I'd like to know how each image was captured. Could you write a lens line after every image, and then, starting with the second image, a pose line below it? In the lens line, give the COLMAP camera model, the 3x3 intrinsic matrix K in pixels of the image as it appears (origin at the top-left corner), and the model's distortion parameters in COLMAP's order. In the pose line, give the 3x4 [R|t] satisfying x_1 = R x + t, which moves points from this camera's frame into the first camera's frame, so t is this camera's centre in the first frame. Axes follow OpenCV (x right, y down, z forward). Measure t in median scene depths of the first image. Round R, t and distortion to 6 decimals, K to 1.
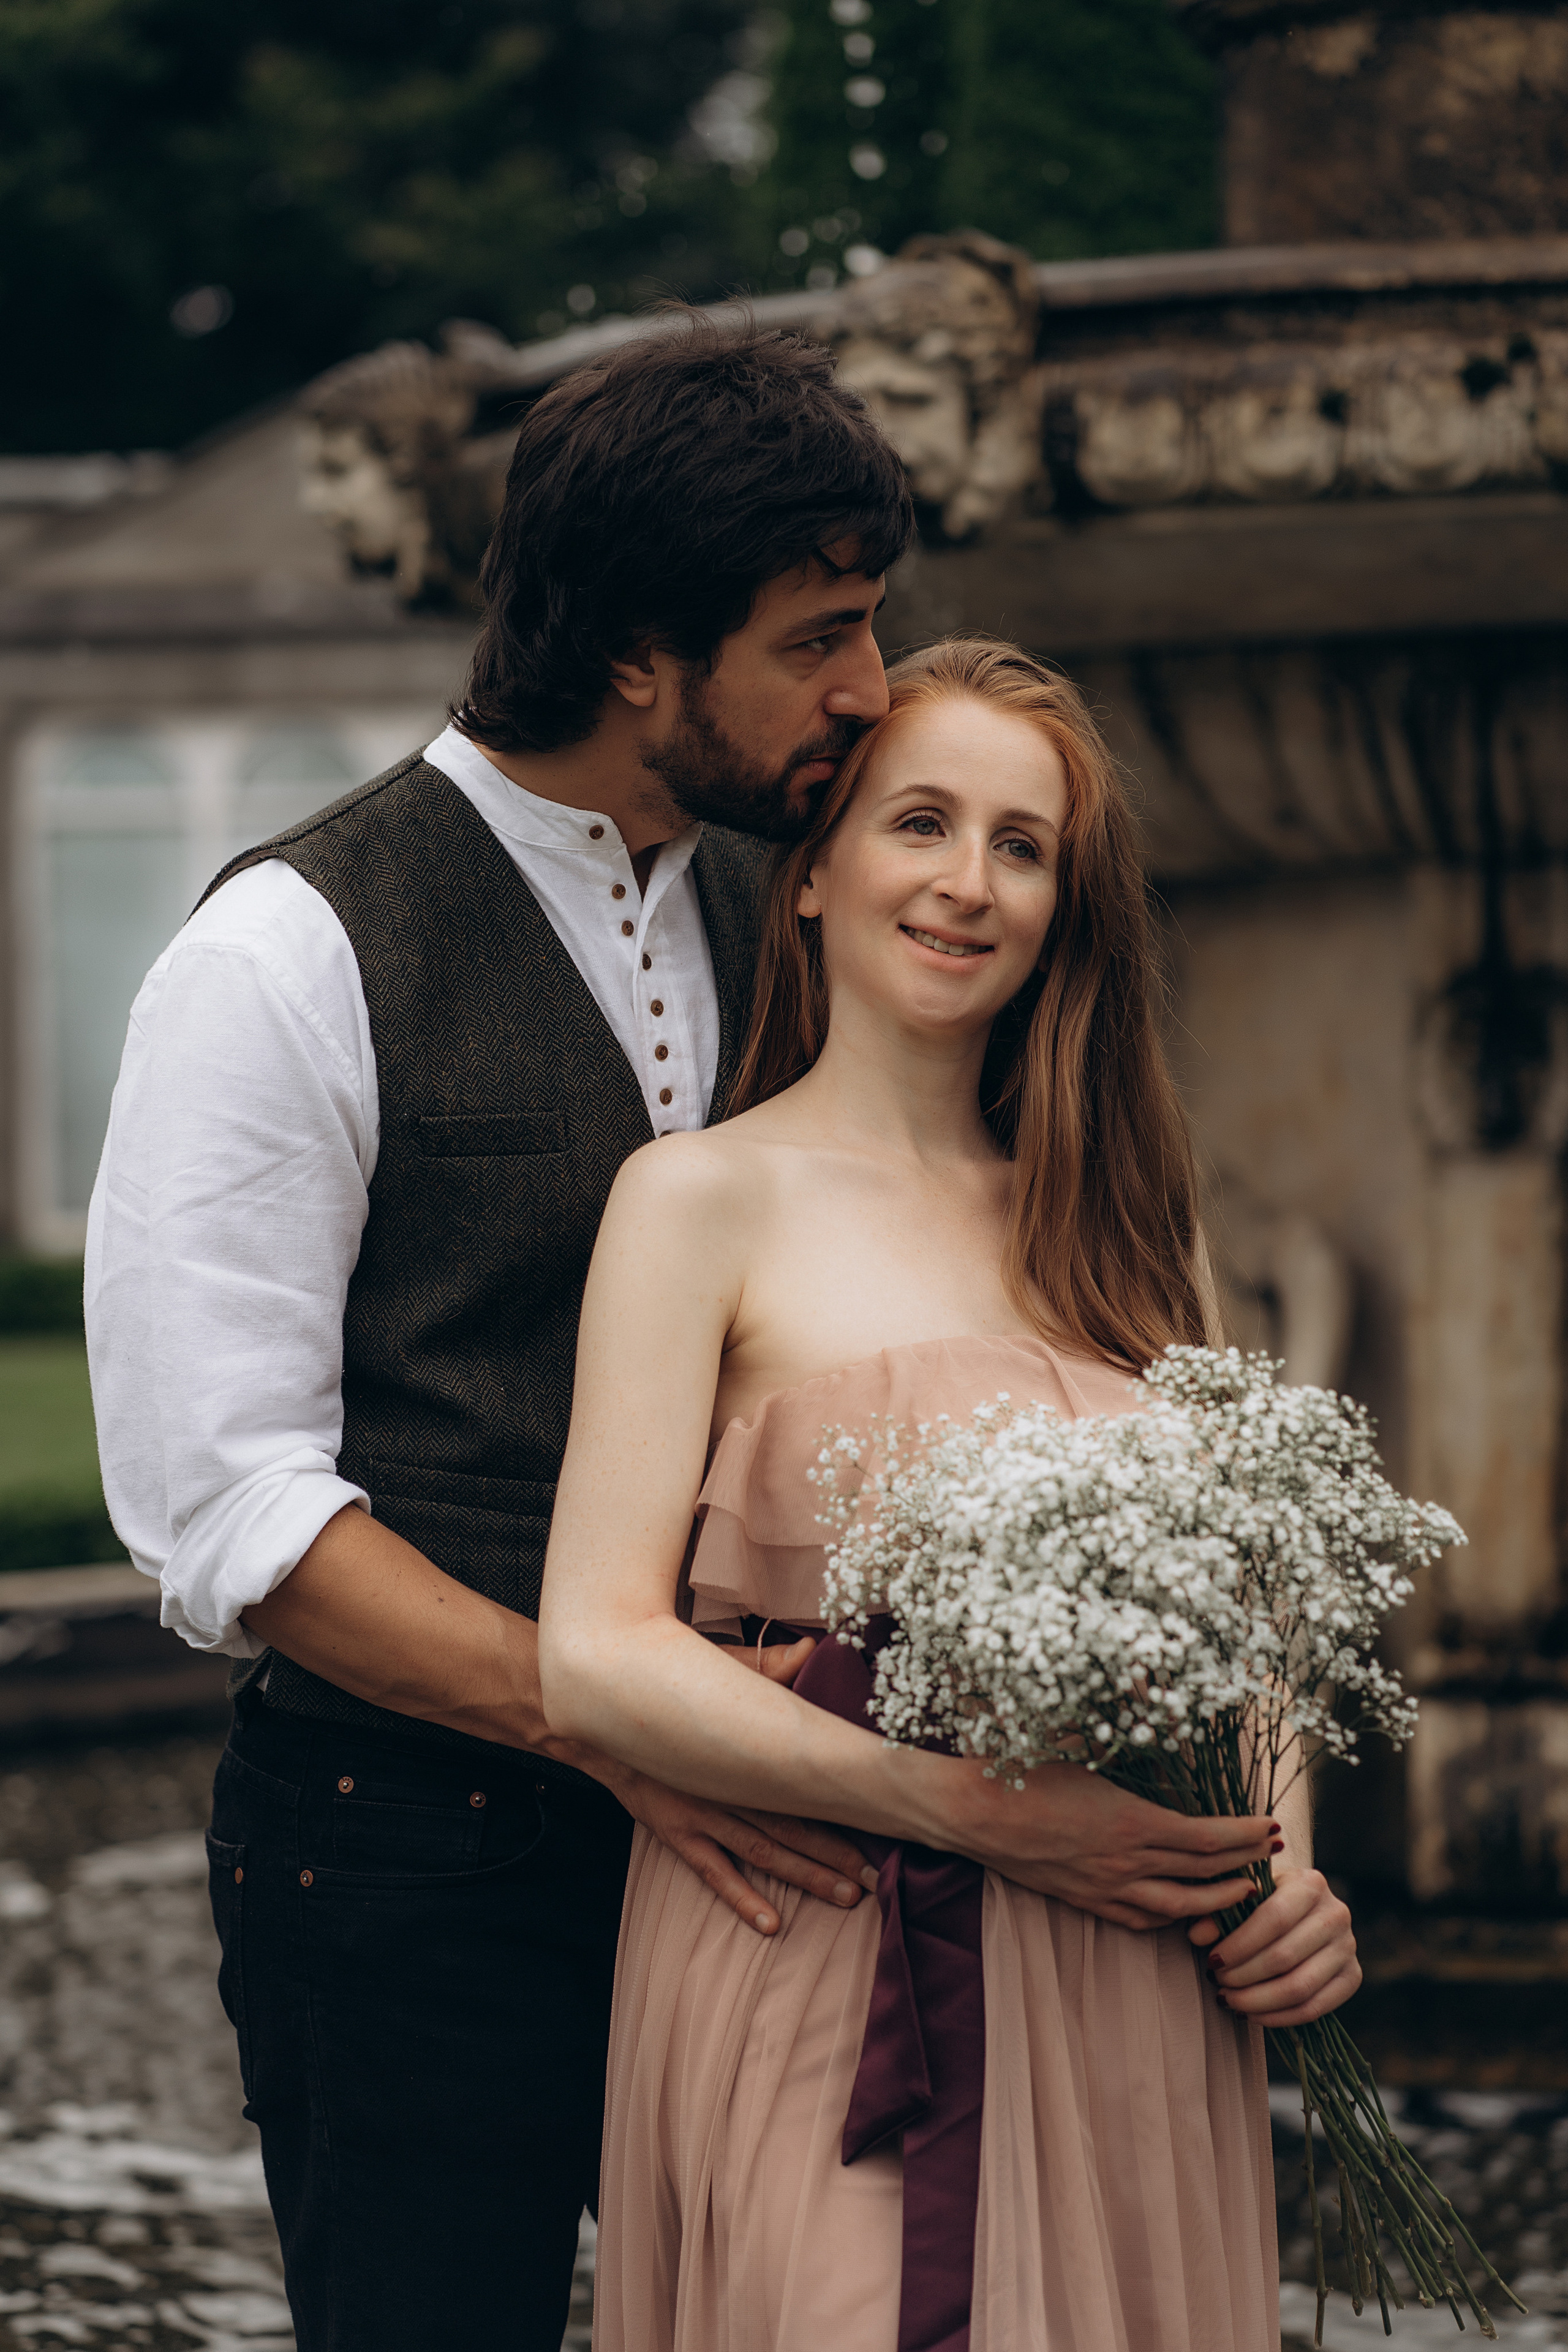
lens RADIAL K [[5479.1, 0, 784.0], [0, 5479.1, 1176.0], [0, 0, 1]] dist [0.955838, -11.401647]
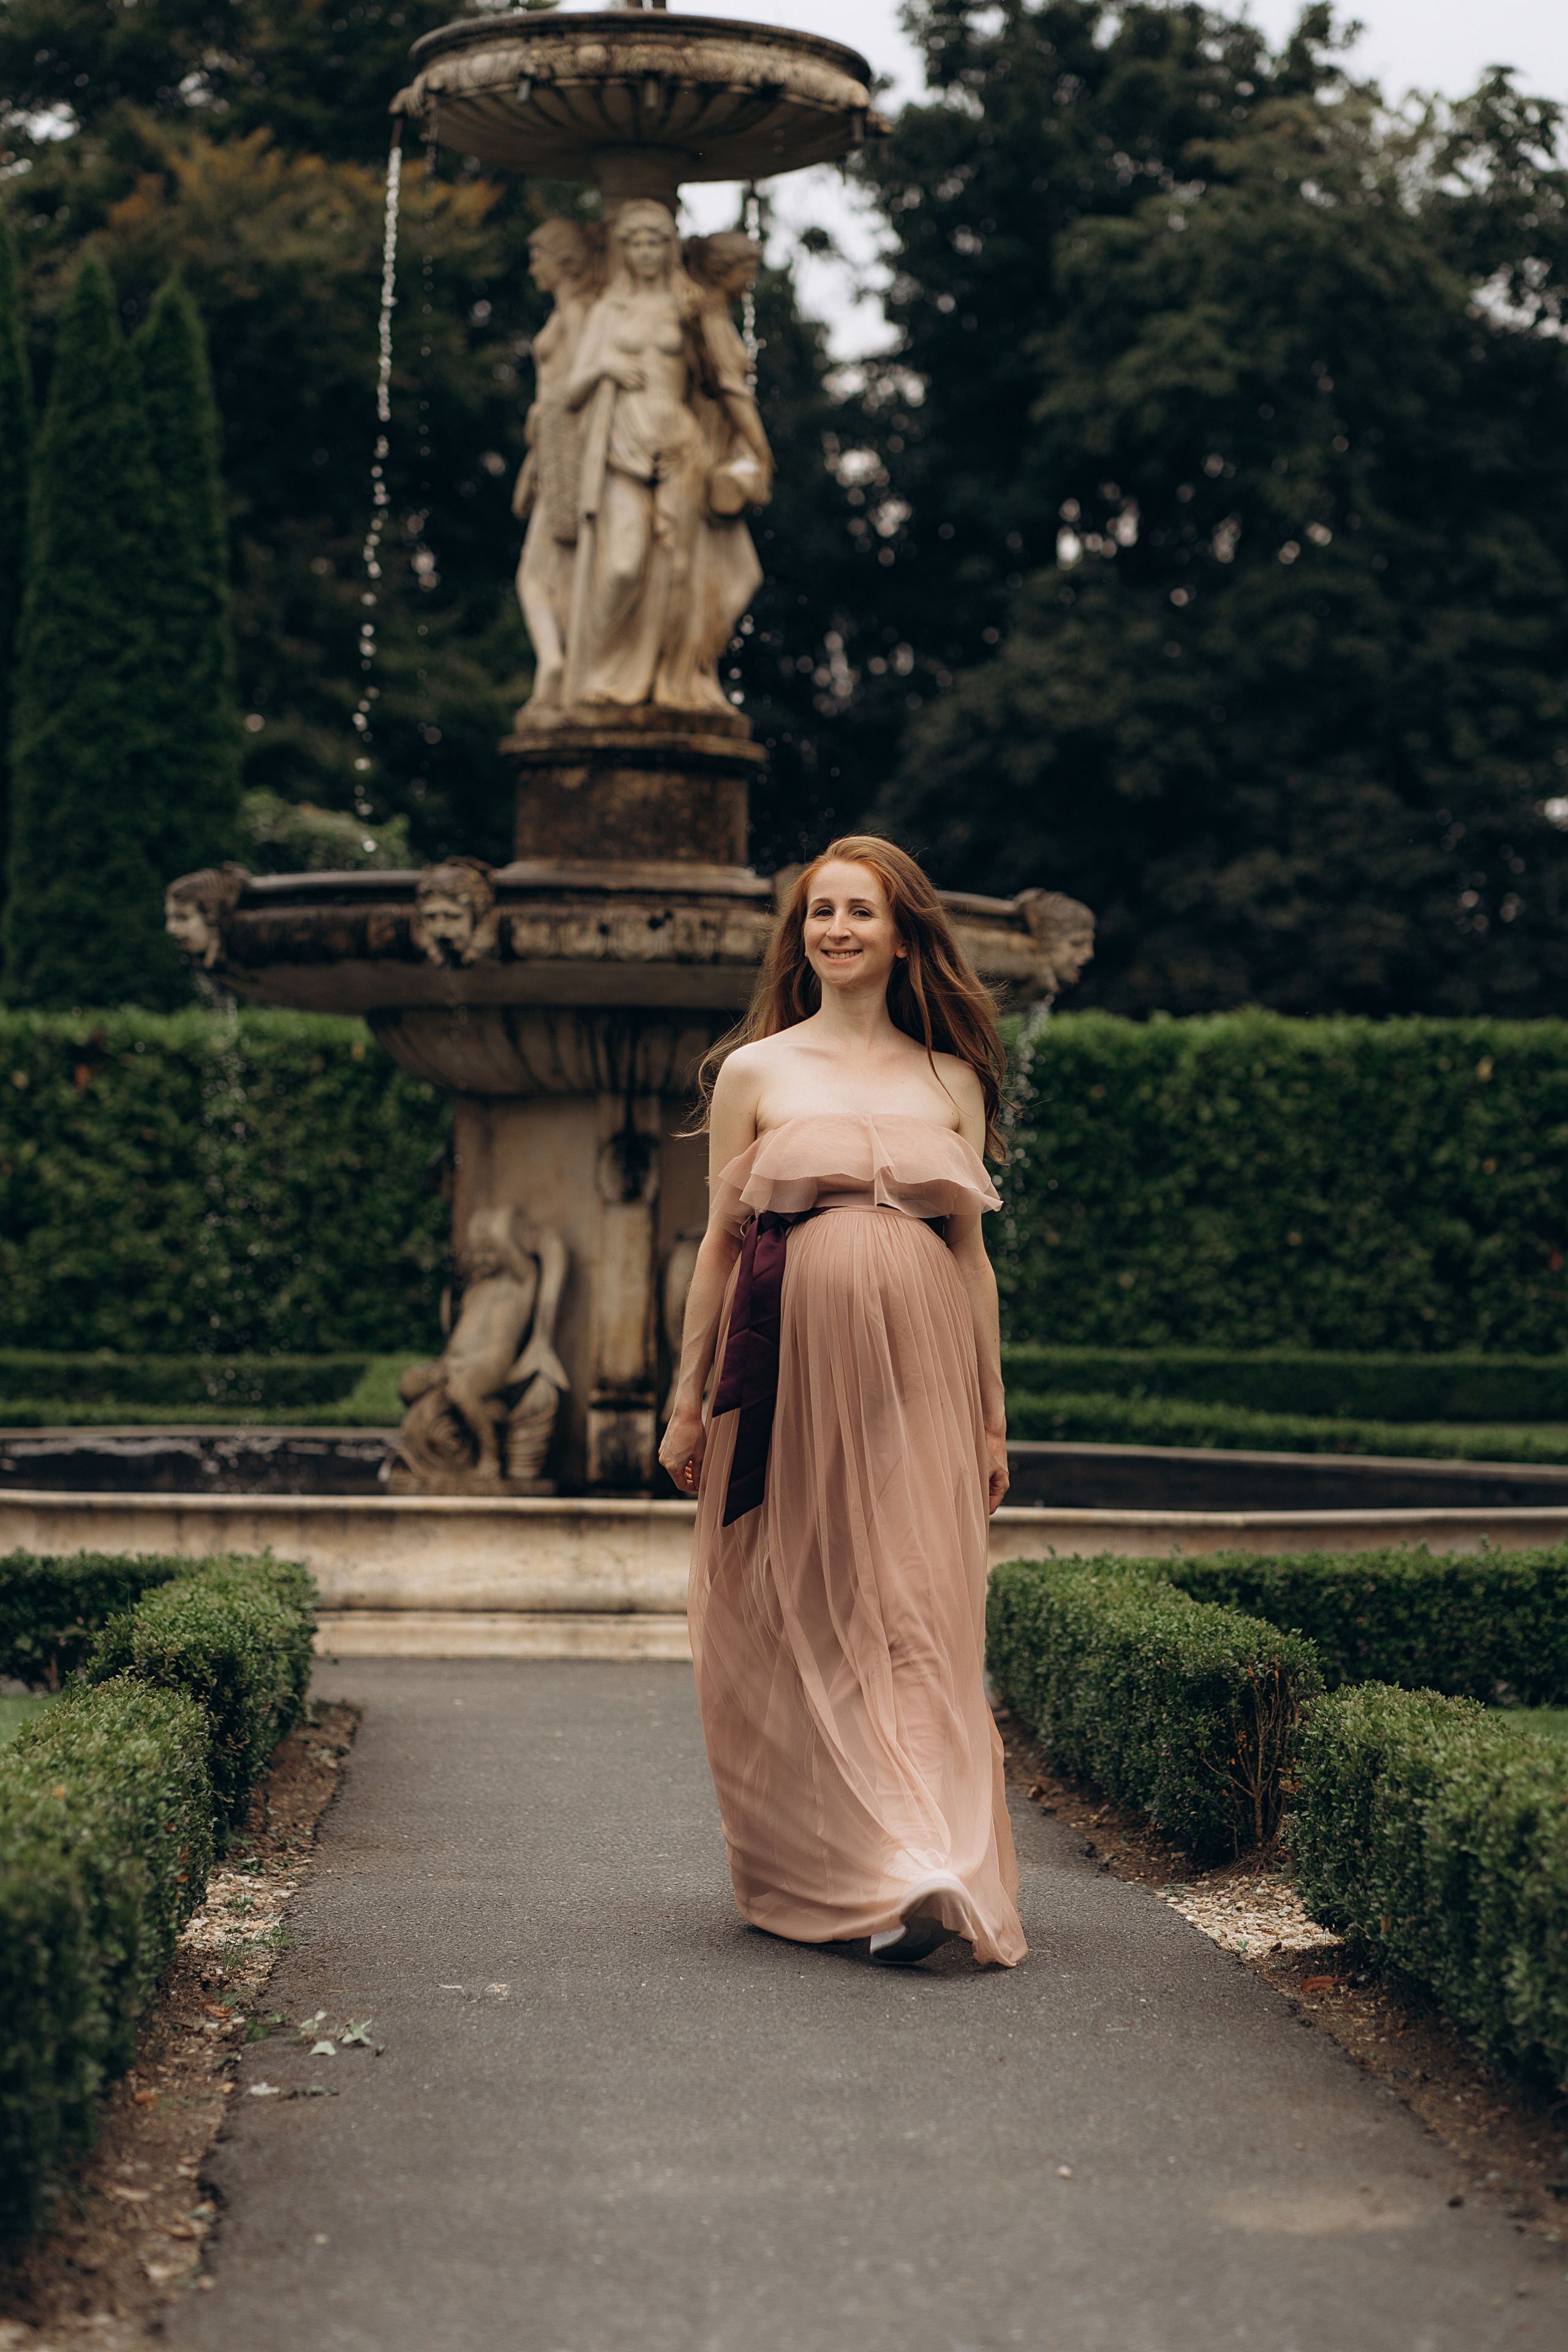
lens RADIAL K [[5479.1, 0, 784.0], [0, 5479.1, 1176.0], [0, 0, 1]] dist [0.955838, -11.401647]
pose [[0.970036, 0.044030, 0.238937, -0.475039], [-0.031009, 0.997836, -0.057985, 0.148118], [-0.240973, 0.048839, 0.969302, -1.736126]]
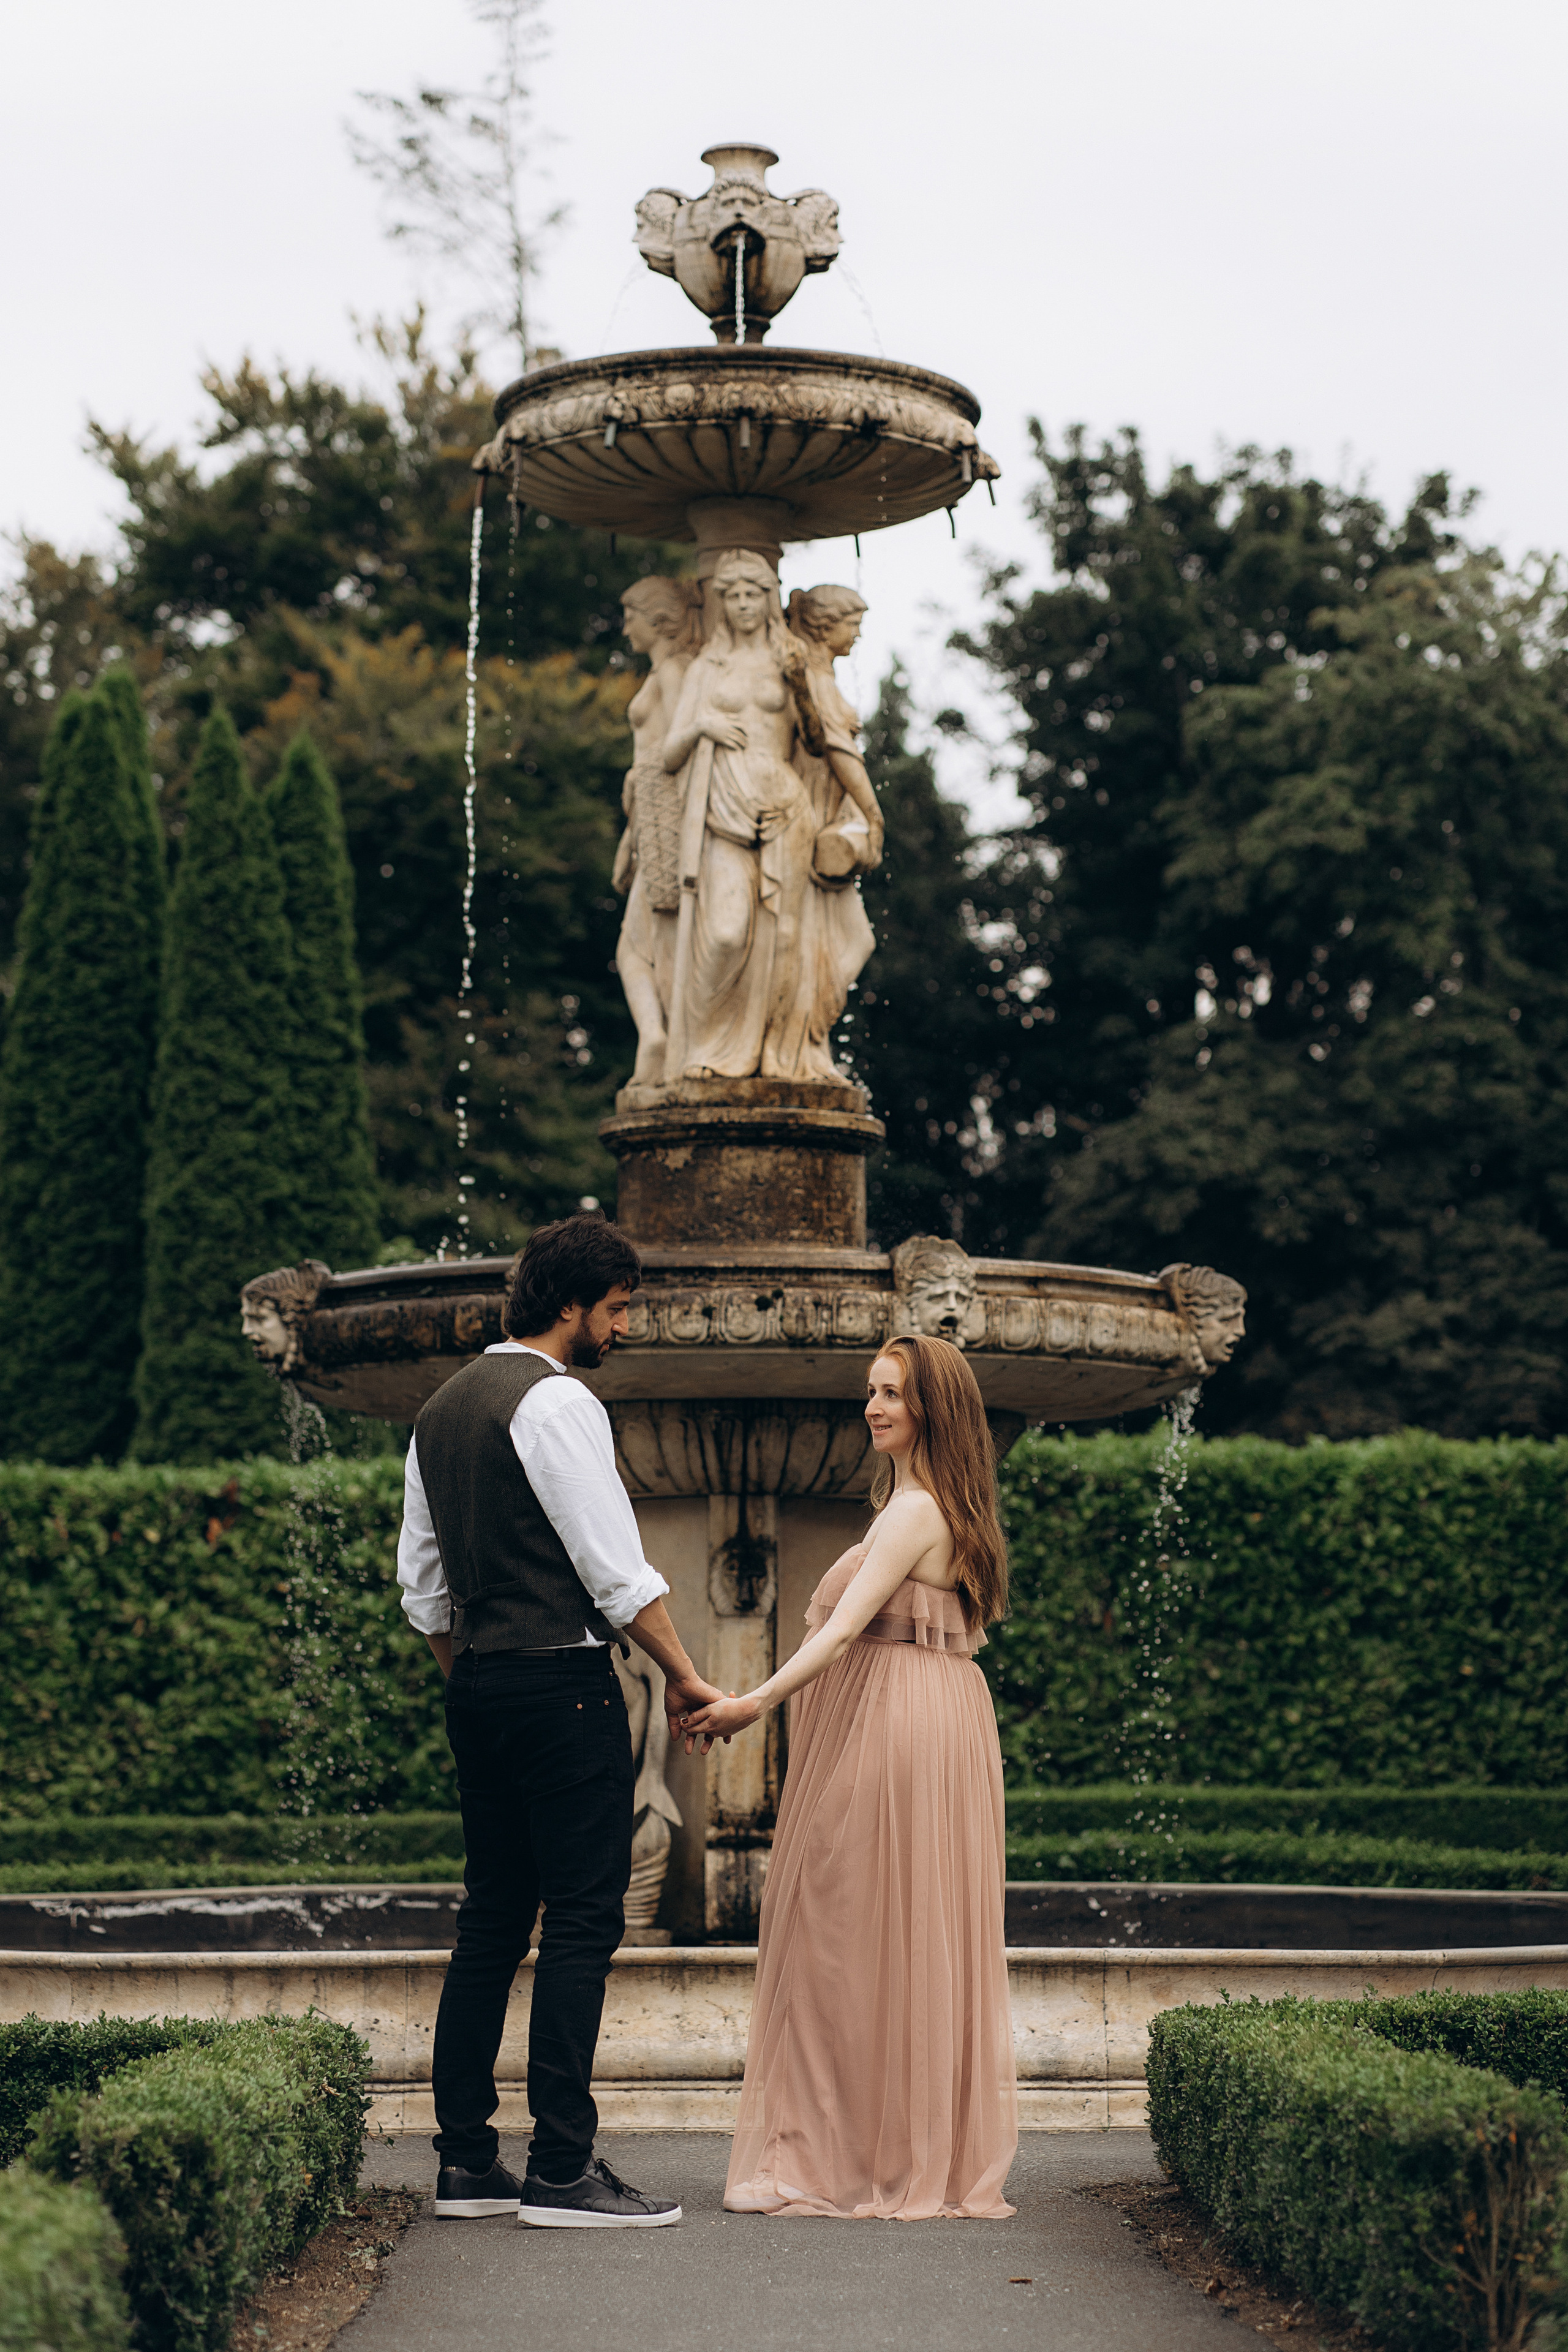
lens RADIAL K [[5207.2, 0, 784.0], [0, 5207.2, 1176.0], [0, 0, 1]] dist [0.879933, -9.605661]
pose [[0.977957, 0.040500, 0.204840, -0.366793], [-0.010250, 0.989138, -0.146632, 0.156868], [-0.208554, 0.141300, 0.967750, -1.376465]]
